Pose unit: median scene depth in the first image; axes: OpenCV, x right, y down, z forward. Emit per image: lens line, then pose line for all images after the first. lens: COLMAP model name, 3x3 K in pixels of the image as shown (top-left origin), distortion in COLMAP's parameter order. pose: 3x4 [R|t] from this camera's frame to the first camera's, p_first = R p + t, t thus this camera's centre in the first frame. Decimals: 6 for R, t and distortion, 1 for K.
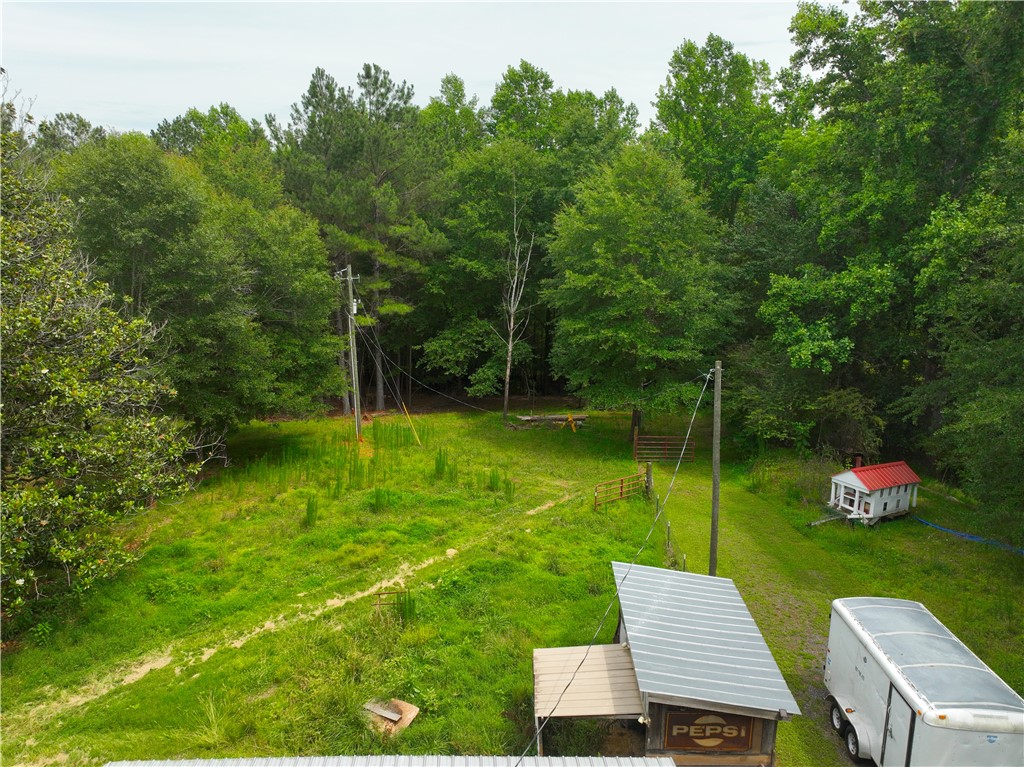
lens RADIAL K [[740.4, 0, 513.5], [0, 740.4, 384.6], [0, 0, 1]] dist [-0.004522, 0.024553]
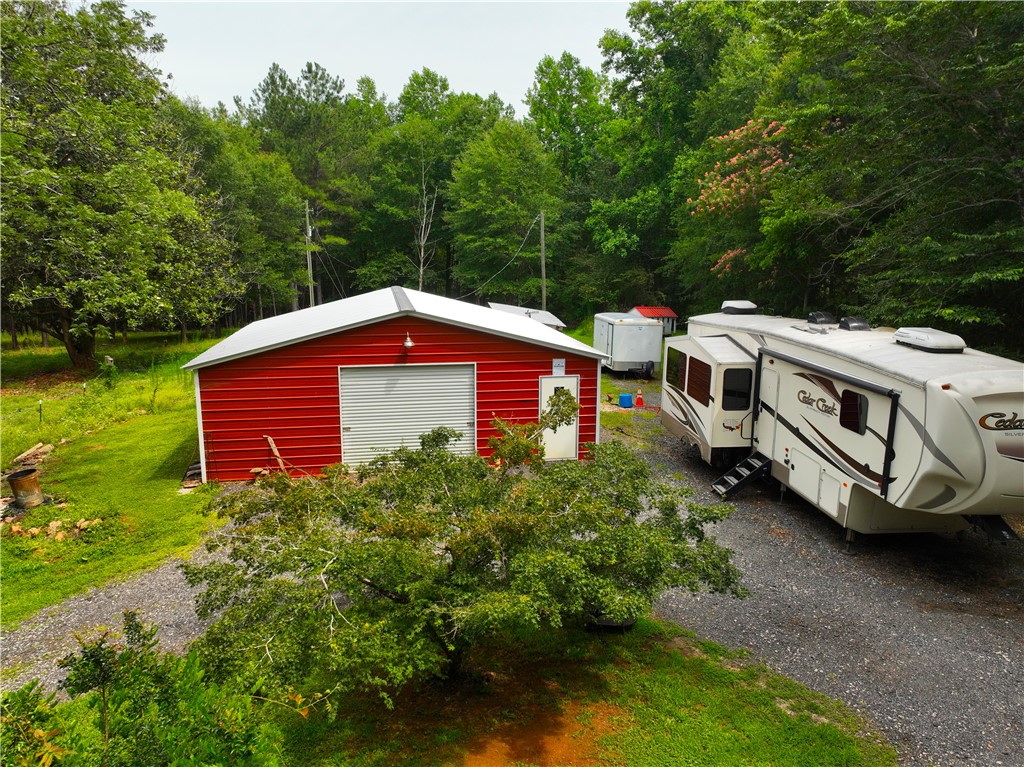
lens RADIAL K [[740.4, 0, 511.3], [0, 740.4, 380.1], [0, 0, 1]] dist [-0.004522, 0.024553]
pose [[0.990787, -0.021388, 0.133730, -0.027349], [0.025475, 0.999257, -0.028928, 0.197058], [-0.133012, 0.032068, 0.990595, -0.372484]]
